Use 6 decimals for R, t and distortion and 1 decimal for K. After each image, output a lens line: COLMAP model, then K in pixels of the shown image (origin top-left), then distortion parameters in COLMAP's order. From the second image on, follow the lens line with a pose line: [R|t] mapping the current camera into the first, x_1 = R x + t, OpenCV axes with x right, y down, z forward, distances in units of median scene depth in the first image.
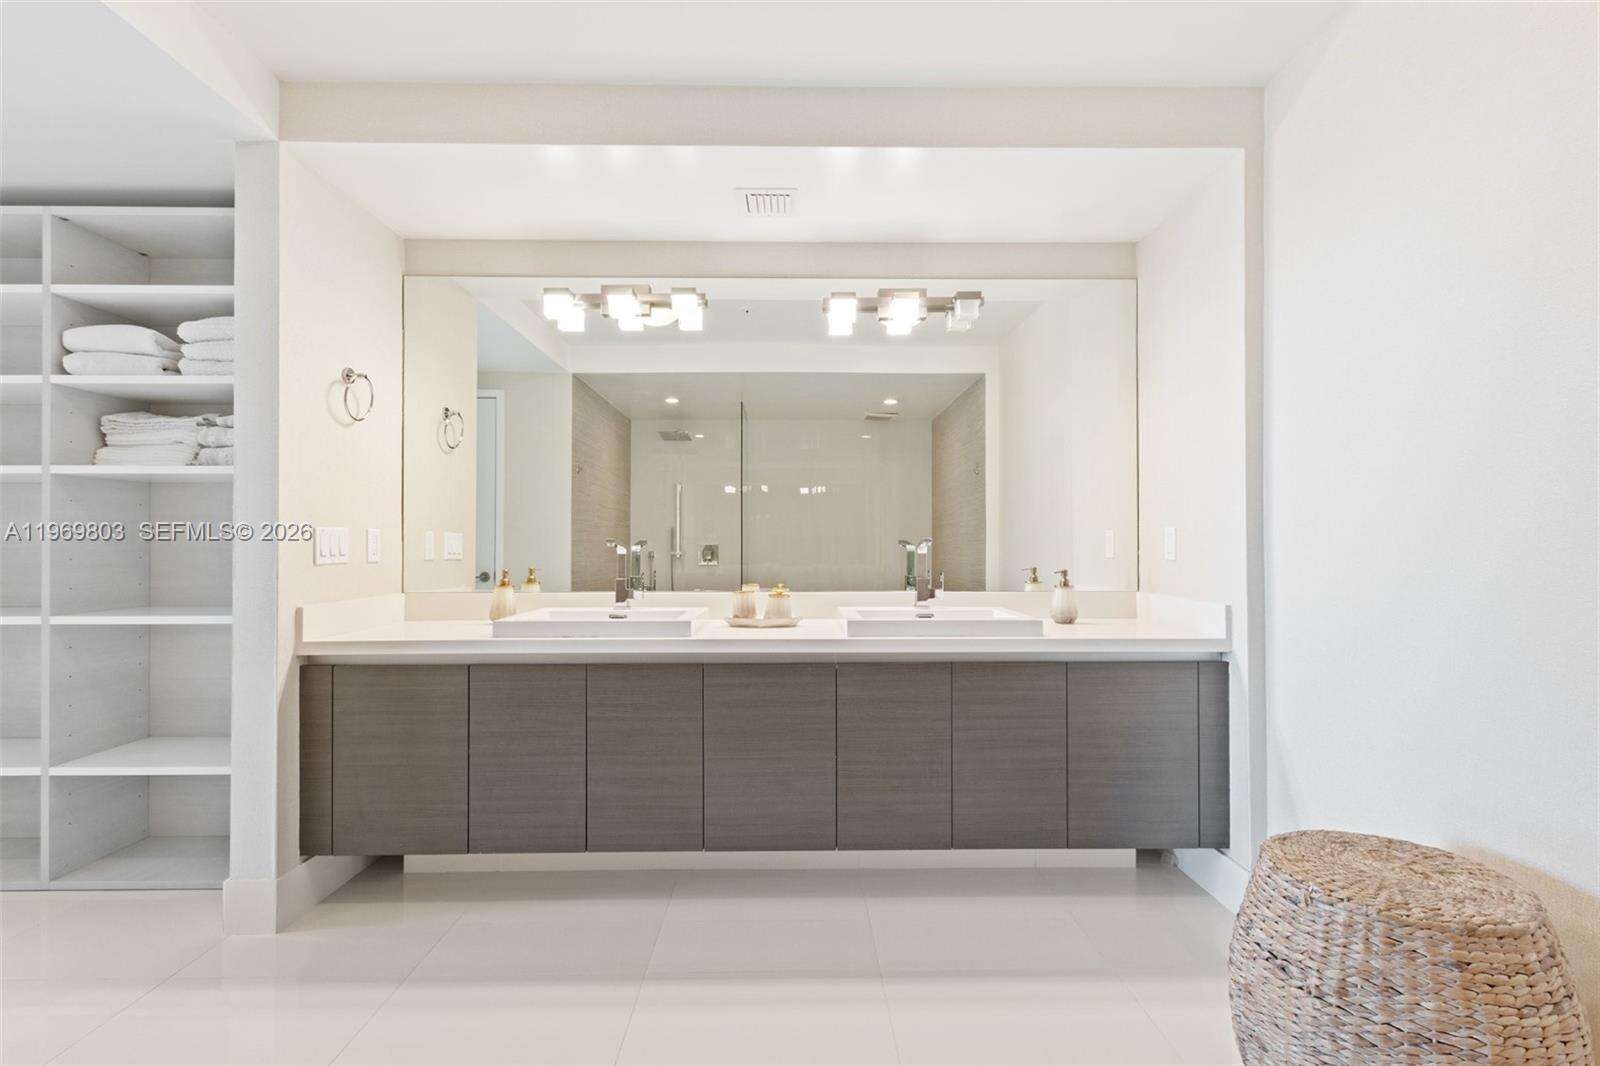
lens RADIAL K [[735.9, 0, 799.5], [0, 735.9, 543.5], [0, 0, 1]] dist [0.000618, -0.000059]
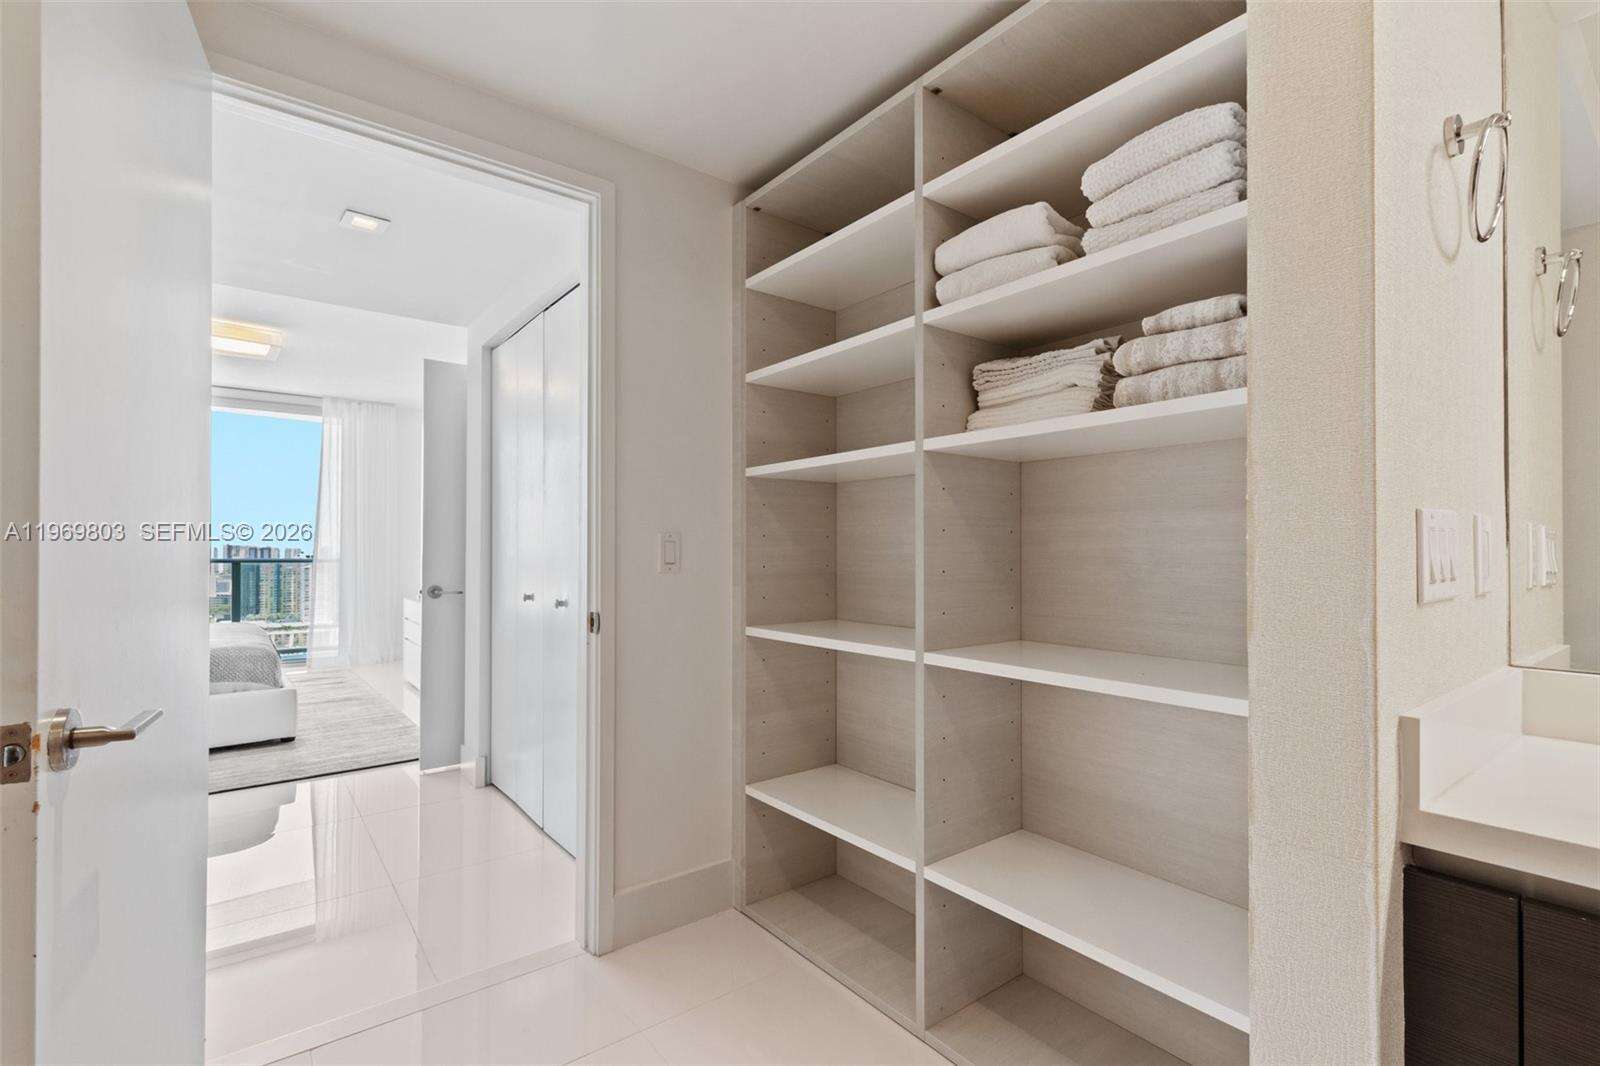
lens RADIAL K [[735.9, 0, 799.5], [0, 735.9, 543.5], [0, 0, 1]] dist [0.000618, -0.000059]
pose [[0.597578, -0.005570, -0.801792, -0.510764], [0.003339, 0.999984, -0.004458, -0.002333], [0.801804, -0.000013, 0.597587, 0.471076]]
